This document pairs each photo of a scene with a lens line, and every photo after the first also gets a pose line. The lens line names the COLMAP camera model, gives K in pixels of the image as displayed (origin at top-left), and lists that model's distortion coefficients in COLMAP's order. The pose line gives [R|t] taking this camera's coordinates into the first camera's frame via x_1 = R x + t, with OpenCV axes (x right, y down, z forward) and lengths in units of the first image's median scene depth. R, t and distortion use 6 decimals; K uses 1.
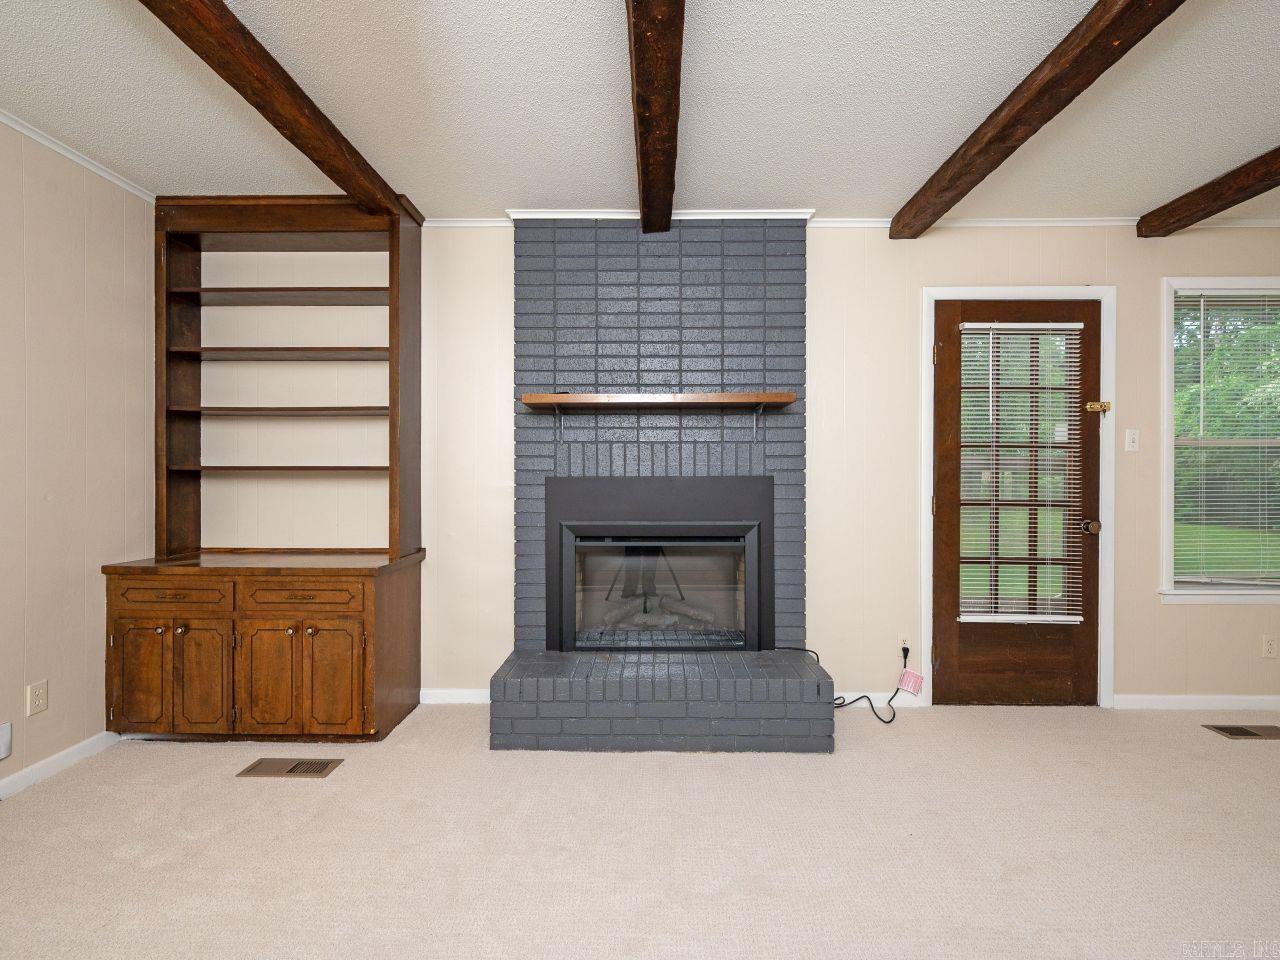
lens RADIAL K [[597.5, 0, 636.3], [0, 597.5, 475.9], [0, 0, 1]] dist [-0.000029, -0.000477]
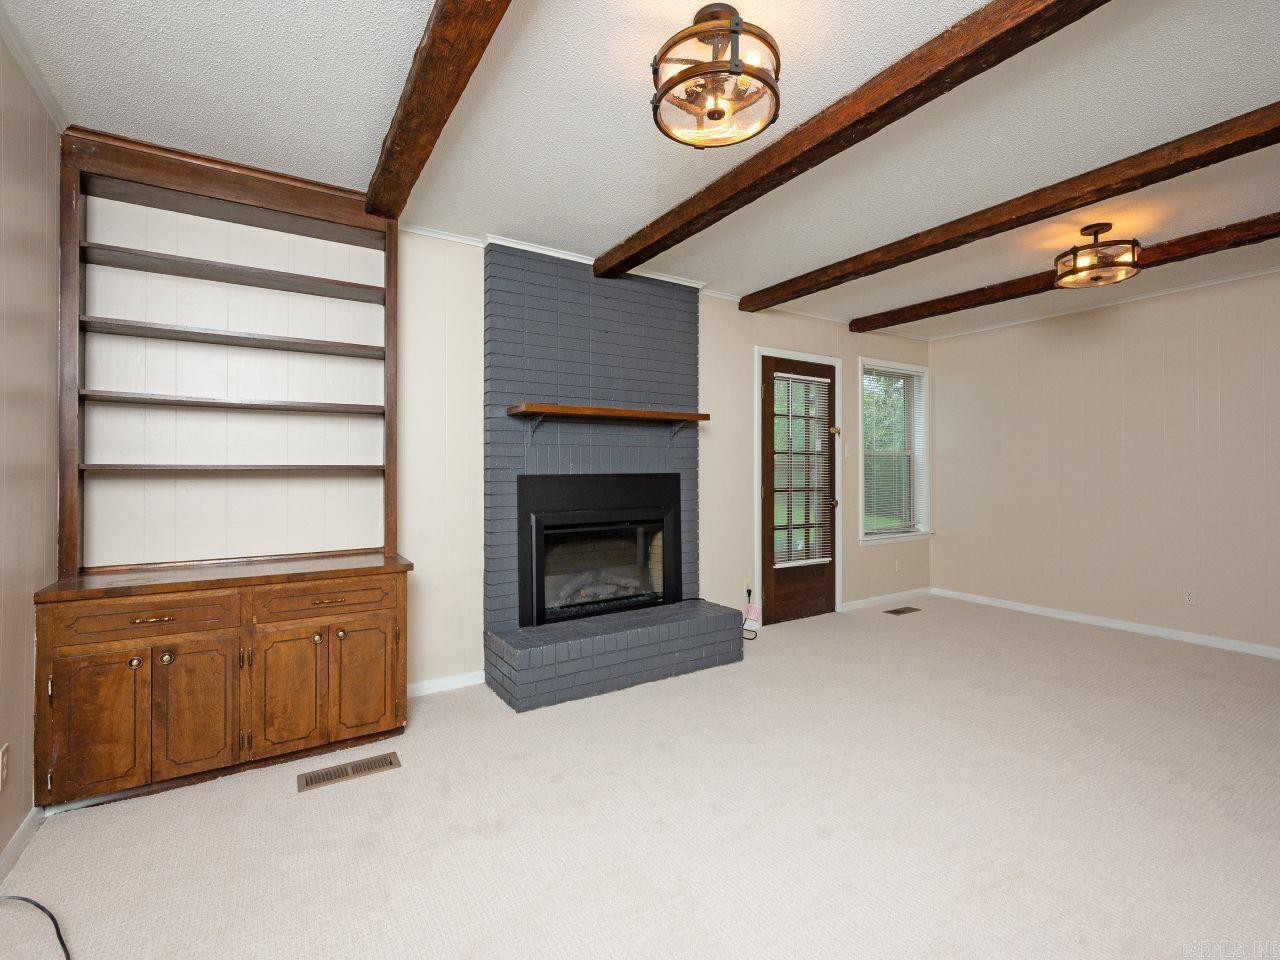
lens RADIAL K [[597.5, 0, 636.3], [0, 597.5, 475.9], [0, 0, 1]] dist [-0.000029, -0.000477]
pose [[0.831136, -0.007669, 0.556016, -0.604892], [0.008424, 0.999964, 0.001201, 0.003622], [-0.556005, 0.003686, 0.831171, -0.070212]]
